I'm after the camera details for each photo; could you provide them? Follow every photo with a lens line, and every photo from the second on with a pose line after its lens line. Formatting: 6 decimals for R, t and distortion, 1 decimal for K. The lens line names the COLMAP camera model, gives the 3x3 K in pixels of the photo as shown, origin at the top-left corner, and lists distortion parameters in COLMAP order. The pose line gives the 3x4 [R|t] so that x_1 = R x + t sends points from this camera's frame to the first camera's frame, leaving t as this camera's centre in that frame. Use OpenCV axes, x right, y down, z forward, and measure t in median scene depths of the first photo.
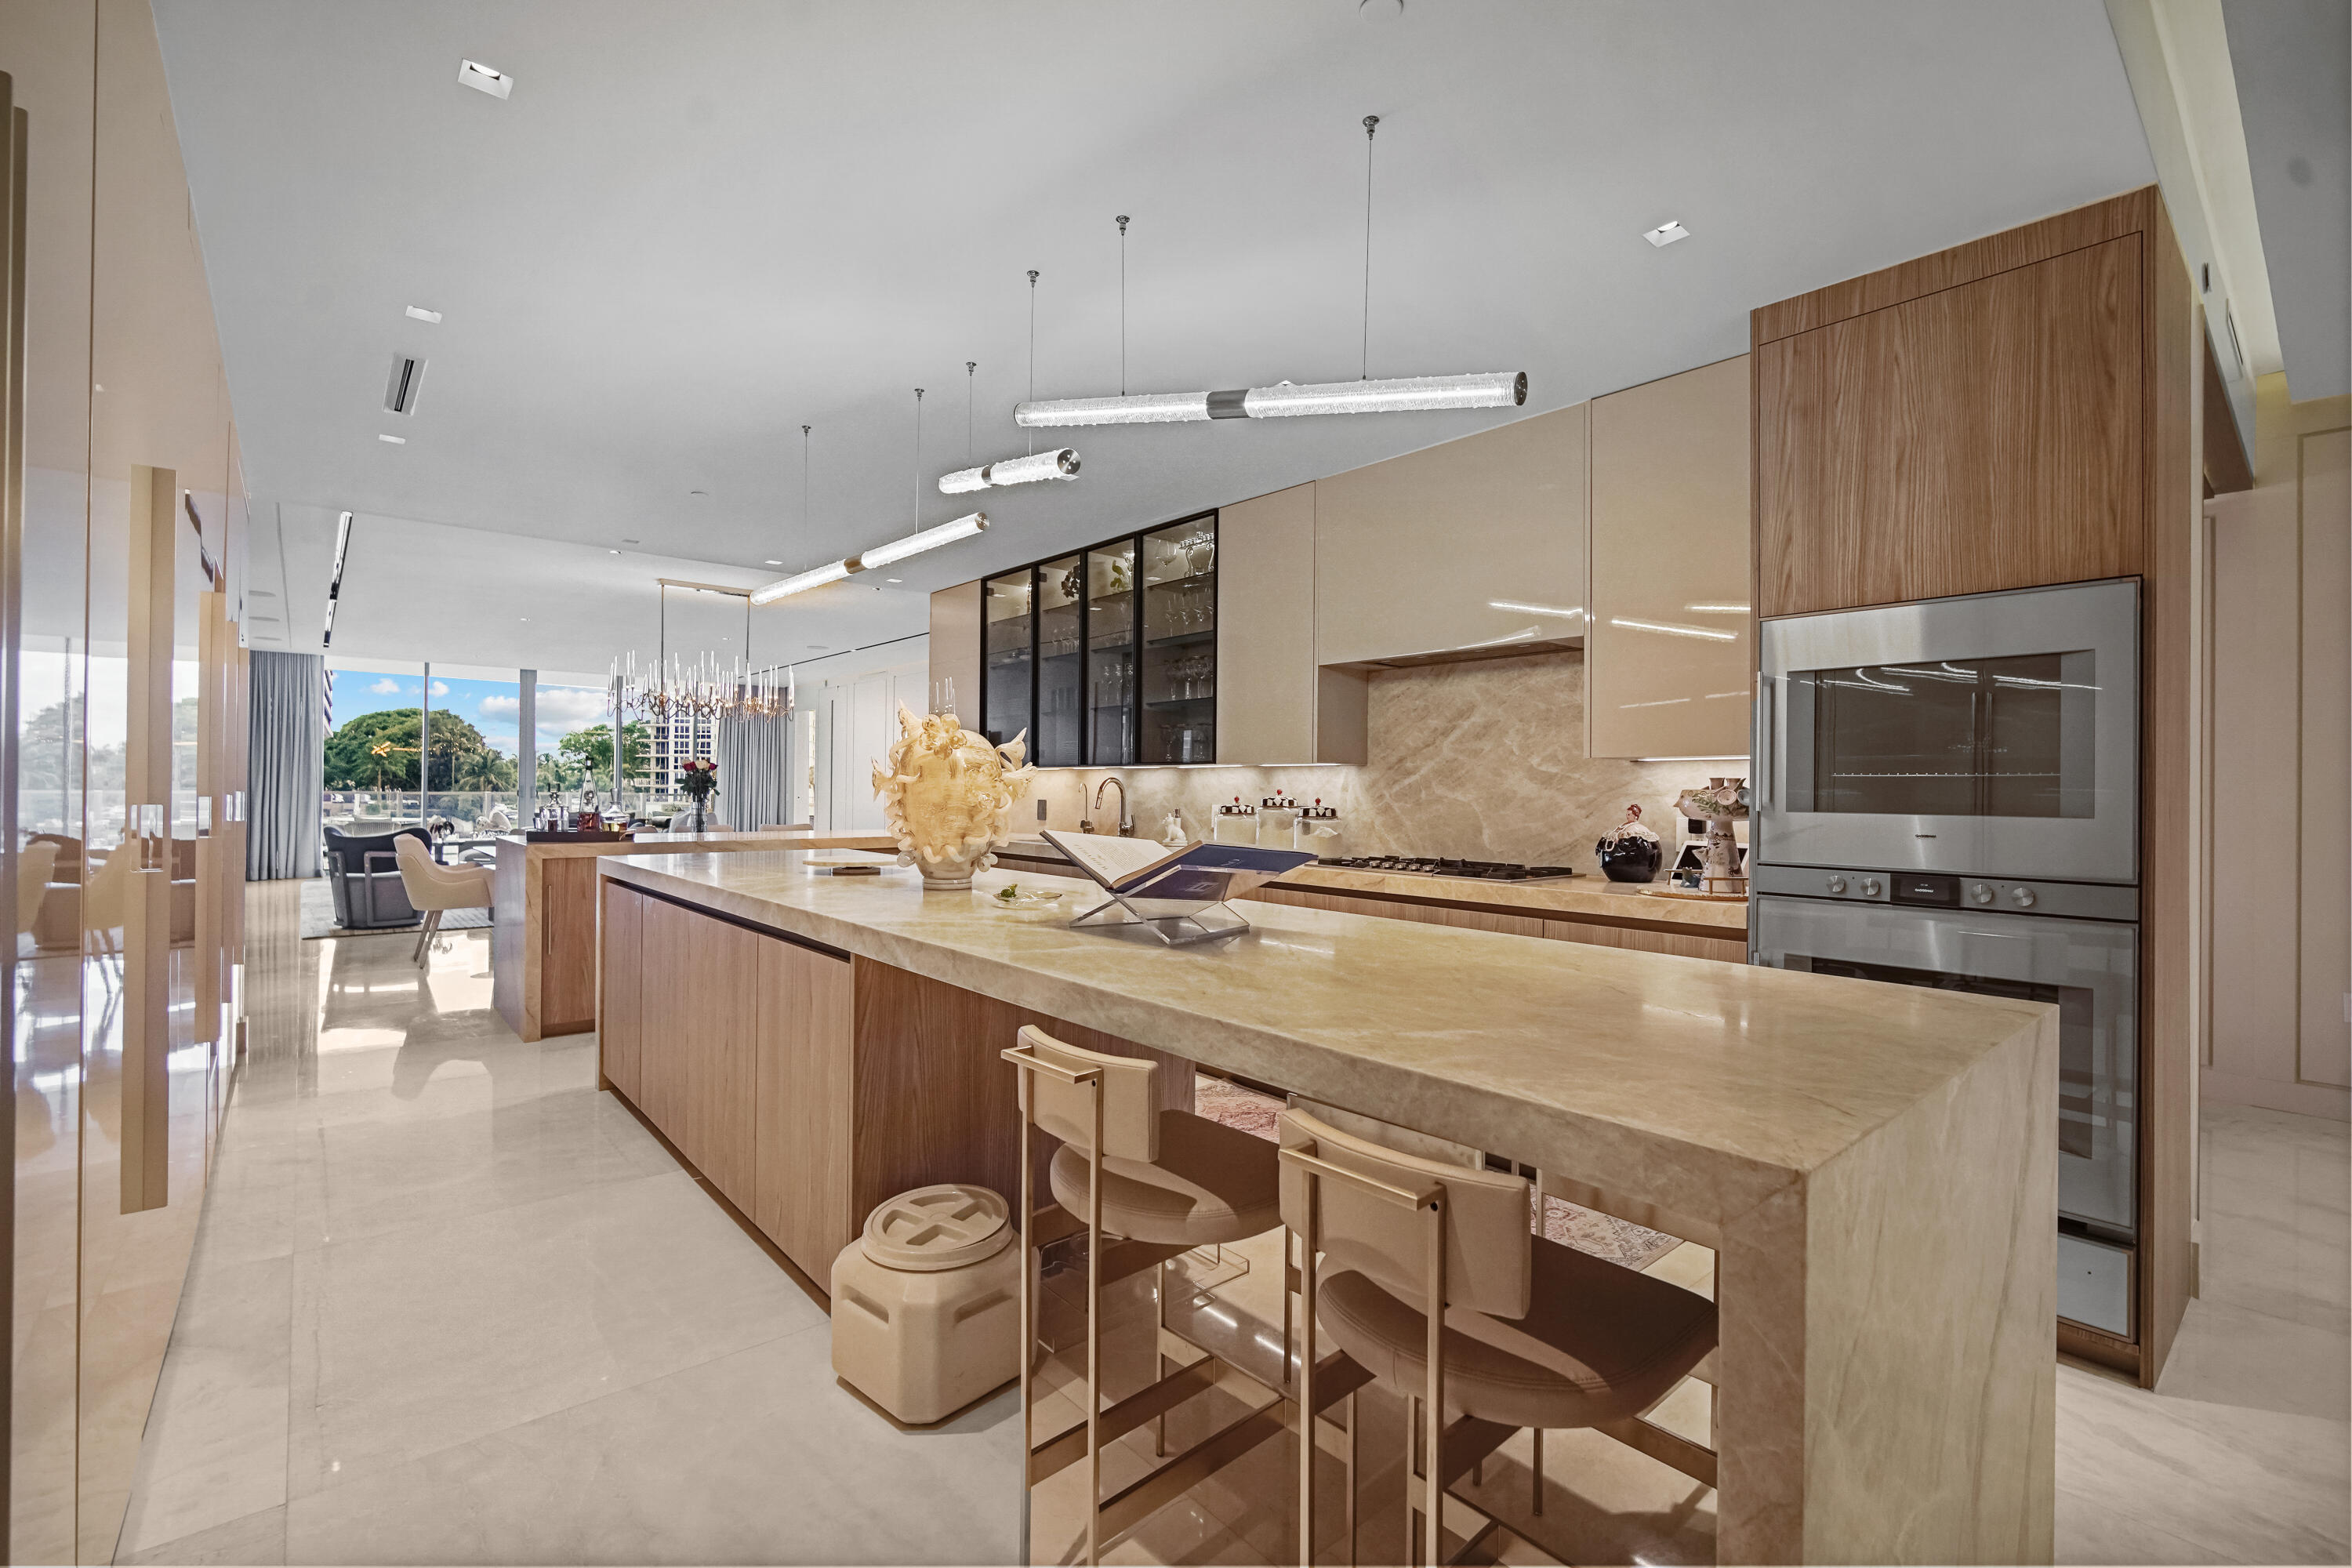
lens RADIAL K [[1022.4, 0, 1142.1], [0, 1022.4, 779.4], [0, 0, 1]] dist [-0.012168, 0.003003]
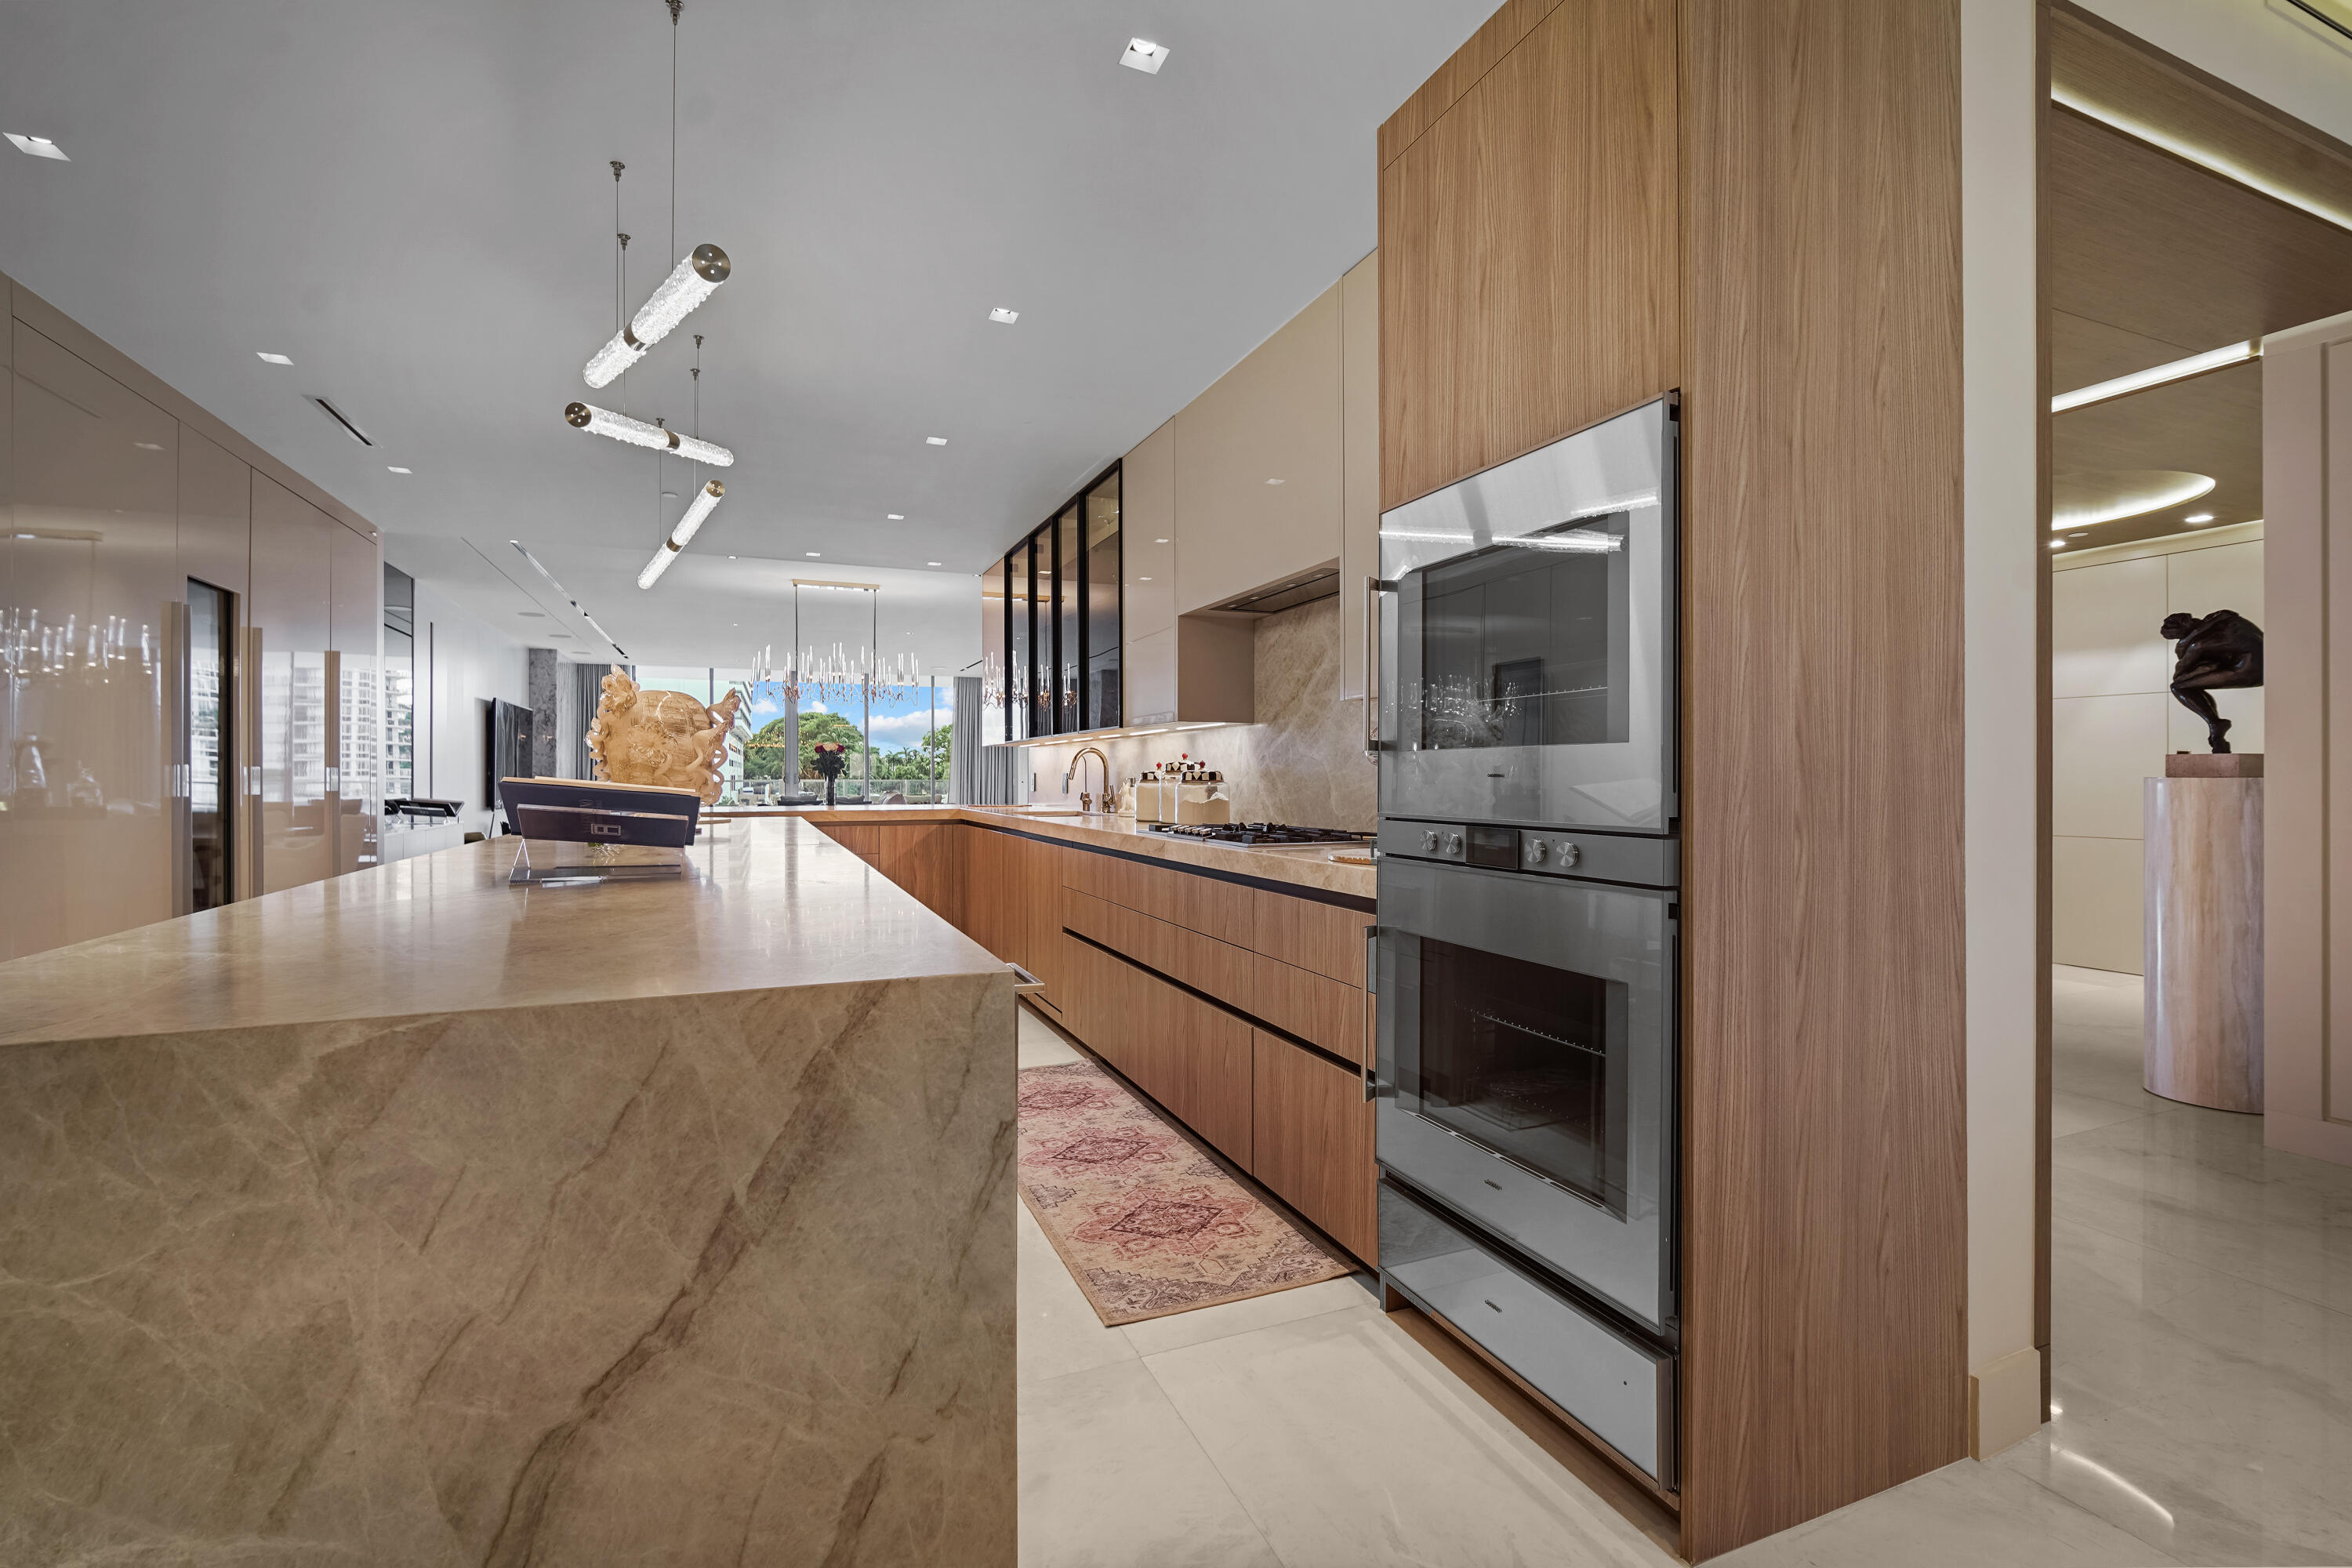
lens RADIAL K [[1022.4, 0, 1173.2], [0, 1022.4, 770.3], [0, 0, 1]] dist [-0.012168, 0.003003]
pose [[0.954341, -0.011655, -0.298491, 0.486014], [0.012016, 0.999928, -0.000625, 0.031418], [0.298476, -0.002990, 0.954412, 0.130575]]
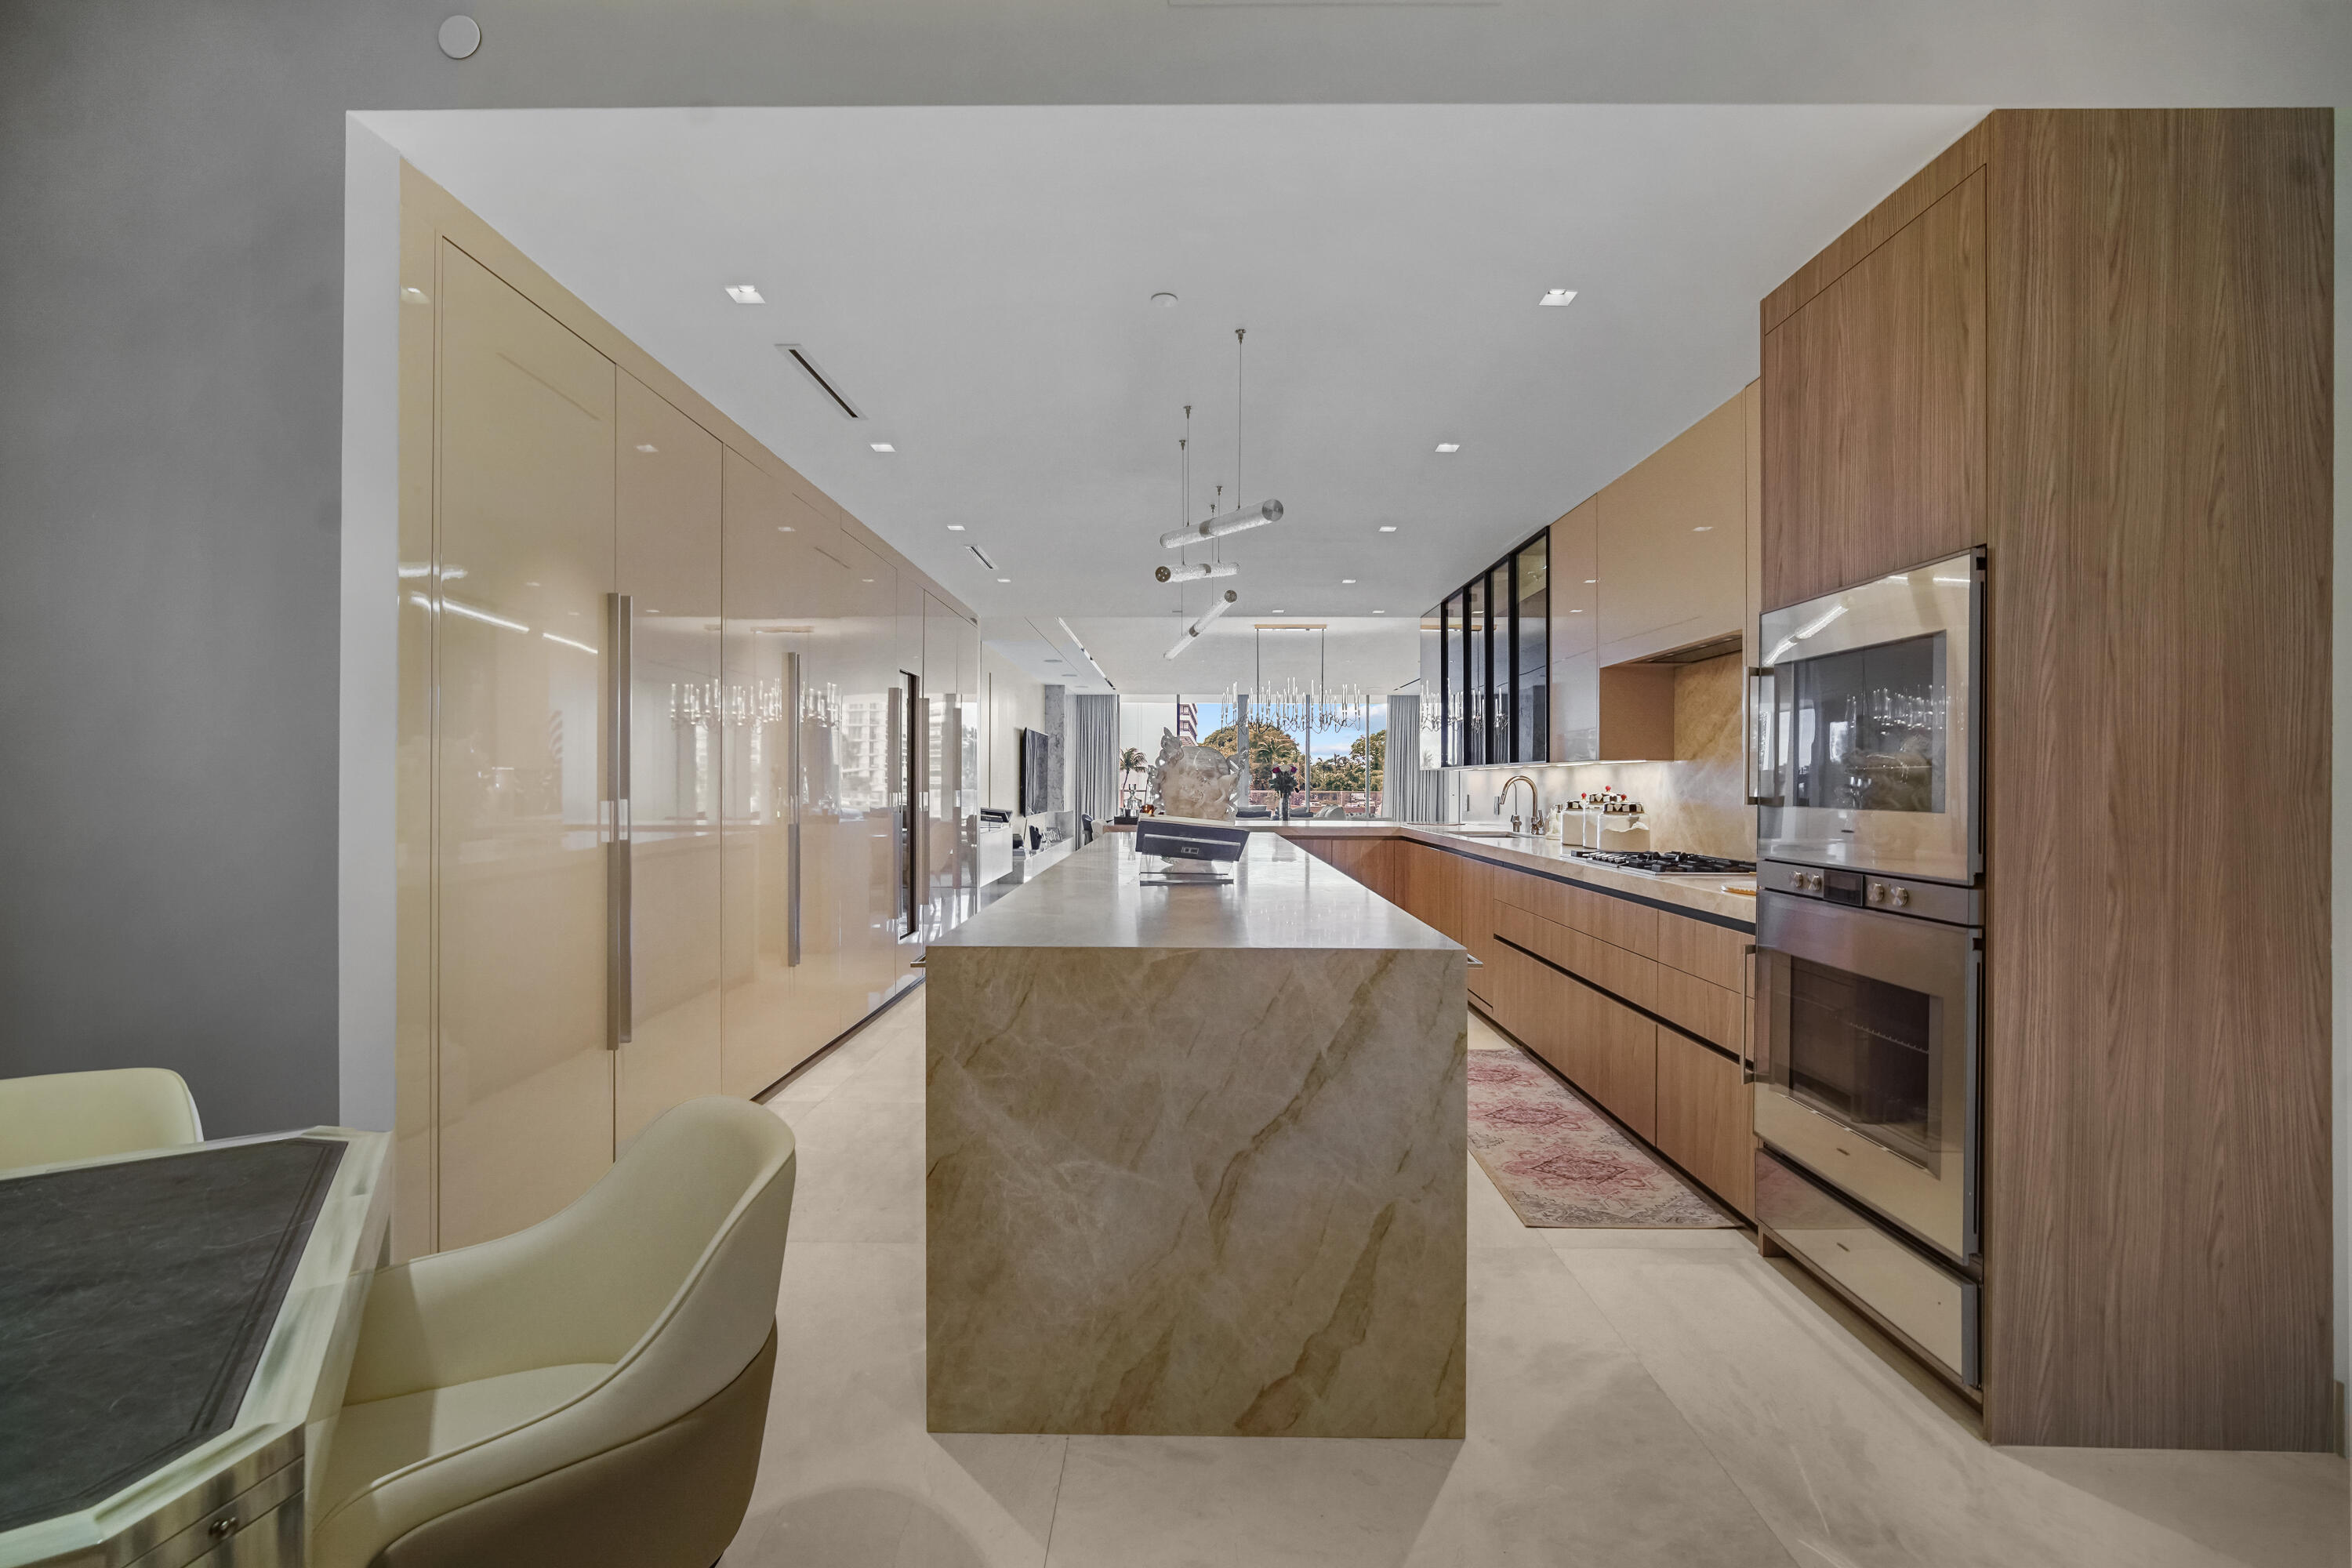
lens RADIAL K [[1022.4, 0, 1178.6], [0, 1022.4, 779.7], [0, 0, 1]] dist [-0.012168, 0.003003]
pose [[0.758385, -0.007307, -0.651766, 0.581026], [0.008358, 0.999964, -0.001486, 0.001887], [0.651753, -0.004320, 0.758419, -0.089931]]
